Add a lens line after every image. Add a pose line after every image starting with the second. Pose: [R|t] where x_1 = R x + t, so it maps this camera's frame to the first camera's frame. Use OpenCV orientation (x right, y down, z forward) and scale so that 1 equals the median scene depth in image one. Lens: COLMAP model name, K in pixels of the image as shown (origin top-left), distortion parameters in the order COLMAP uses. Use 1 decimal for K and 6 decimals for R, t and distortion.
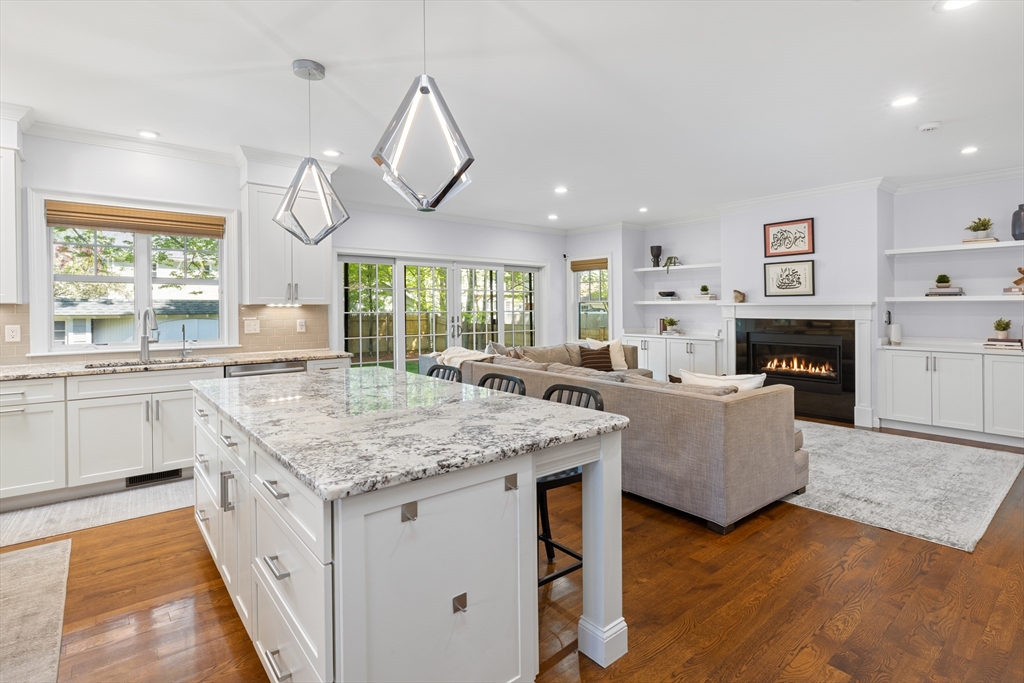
lens RADIAL K [[506.6, 0, 488.0], [0, 506.6, 309.8], [0, 0, 1]] dist [-0.000942, 0.000996]
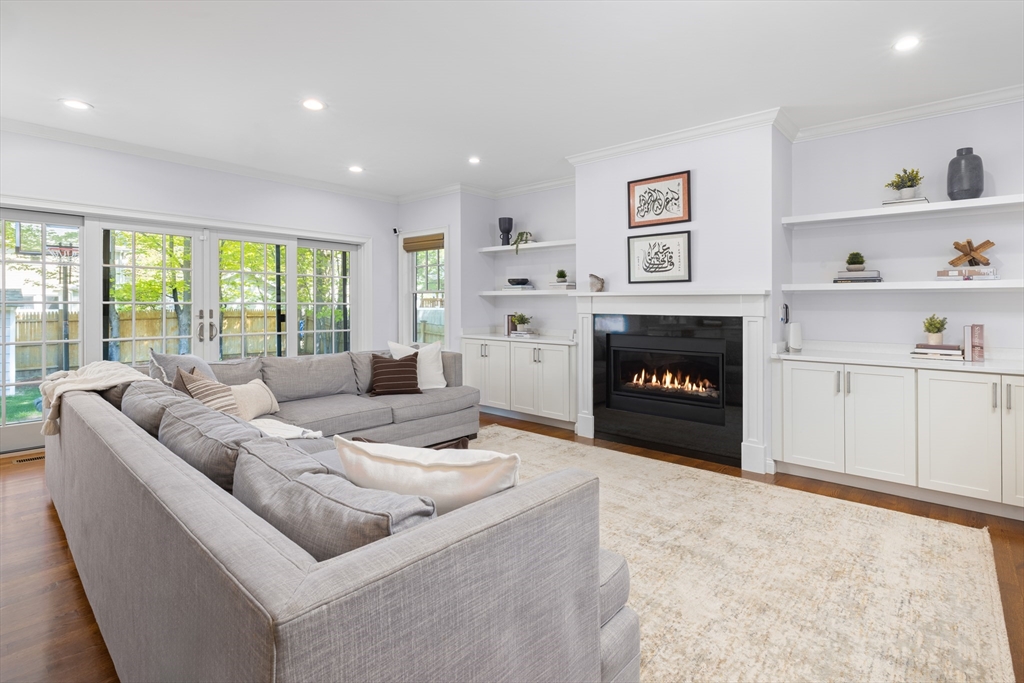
lens RADIAL K [[506.6, 0, 499.2], [0, 506.6, 302.6], [0, 0, 1]] dist [-0.000942, 0.000996]
pose [[0.985321, 0.008485, 0.170501, 0.242124], [-0.006994, 0.999932, -0.009347, 0.008327], [-0.170569, 0.008017, 0.985313, 0.325589]]
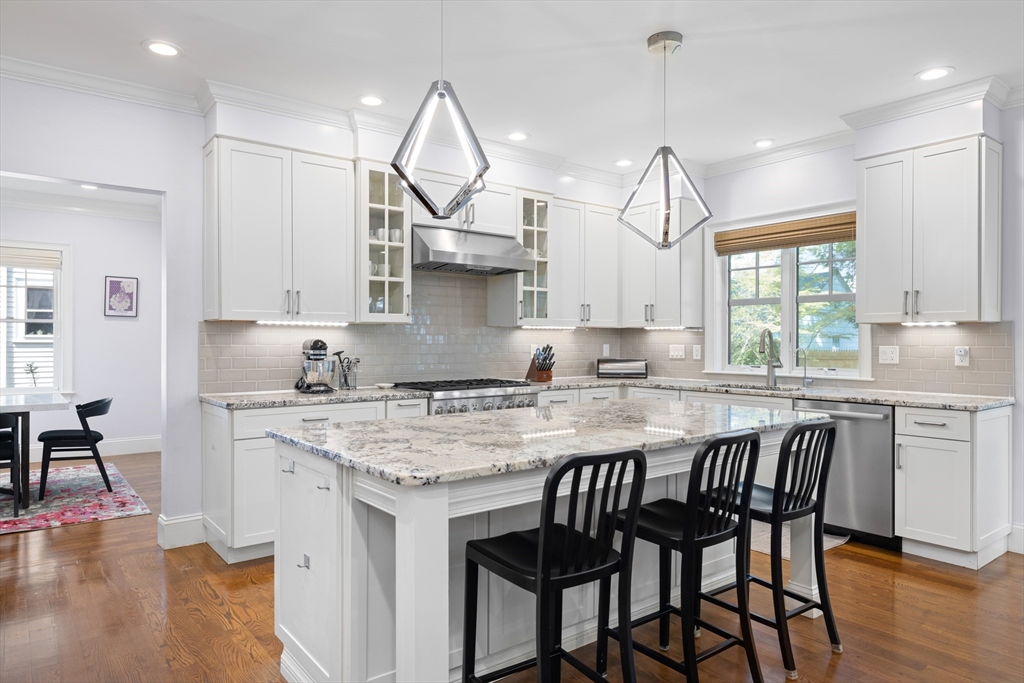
lens RADIAL K [[658.3, 0, 509.4], [0, 658.3, 344.2], [0, 0, 1]] dist [-0.001116, -0.000834]
pose [[-0.002954, 0.016817, -0.999854, 1.142765], [0.003885, 0.999851, 0.016805, 0.003236], [0.999988, -0.003835, -0.003019, 1.098247]]
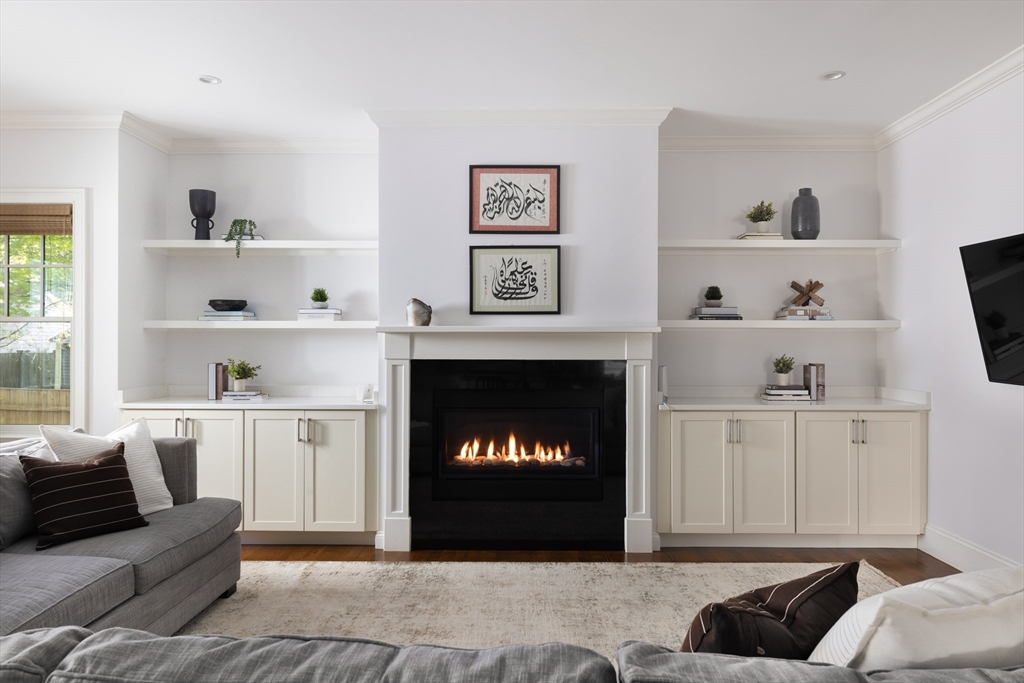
lens RADIAL K [[730.1, 0, 505.7], [0, 730.1, 337.5], [0, 0, 1]] dist [-0.006773, -0.000426]
pose [[0.629848, 0.010015, 0.776654, 0.024204], [-0.000704, 0.999924, -0.012323, 0.004747], [-0.776718, 0.007215, 0.629807, 0.521252]]
